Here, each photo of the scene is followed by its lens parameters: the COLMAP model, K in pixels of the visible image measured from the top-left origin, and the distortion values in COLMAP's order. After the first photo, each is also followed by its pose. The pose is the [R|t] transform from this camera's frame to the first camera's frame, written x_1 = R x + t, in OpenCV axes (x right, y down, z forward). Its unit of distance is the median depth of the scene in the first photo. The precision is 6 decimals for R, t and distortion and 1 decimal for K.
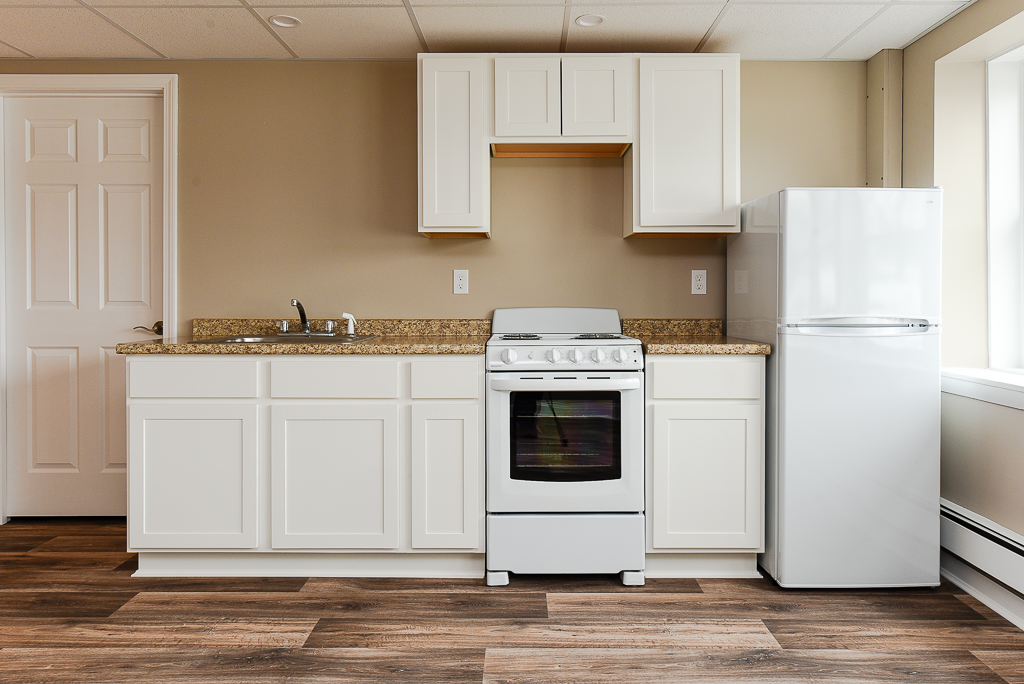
lens RADIAL K [[734.4, 0, 514.4], [0, 734.4, 297.7], [0, 0, 1]] dist [0.006765, 0.001349]
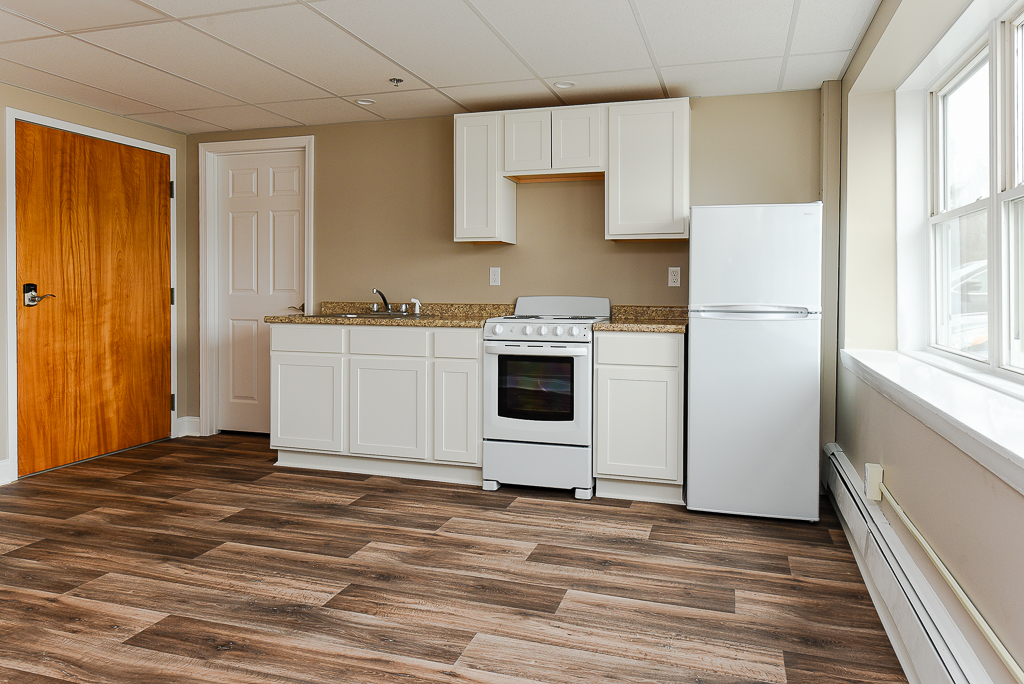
lens RADIAL K [[733.3, 0, 468.8], [0, 733.3, 287.4], [0, 0, 1]] dist [0.020475, -0.001973]
pose [[0.943284, 0.005057, -0.331947, 0.403036], [-0.005014, 0.999987, 0.000985, -0.003126], [0.331948, 0.000735, 0.943298, -0.350526]]
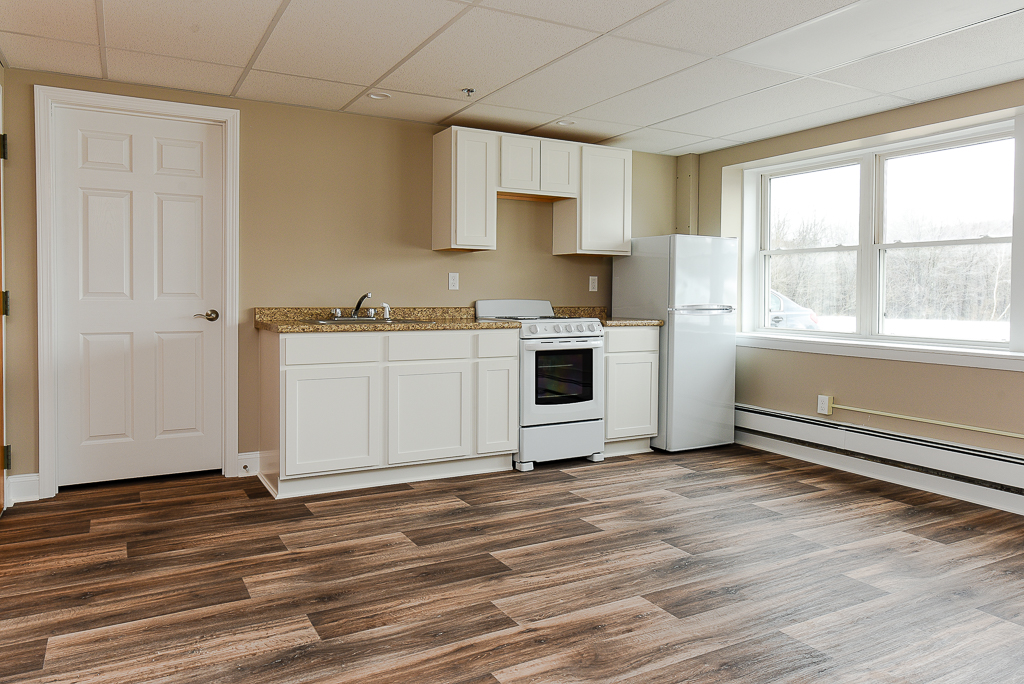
lens RADIAL K [[721.8, 0, 513.8], [0, 721.8, 317.3], [0, 0, 1]] dist [-0.043184, 0.048761]
pose [[0.872460, -0.009430, 0.488595, -0.807861], [-0.008415, 0.999376, 0.034314, -0.000705], [-0.488613, -0.034049, 0.871836, -0.353957]]
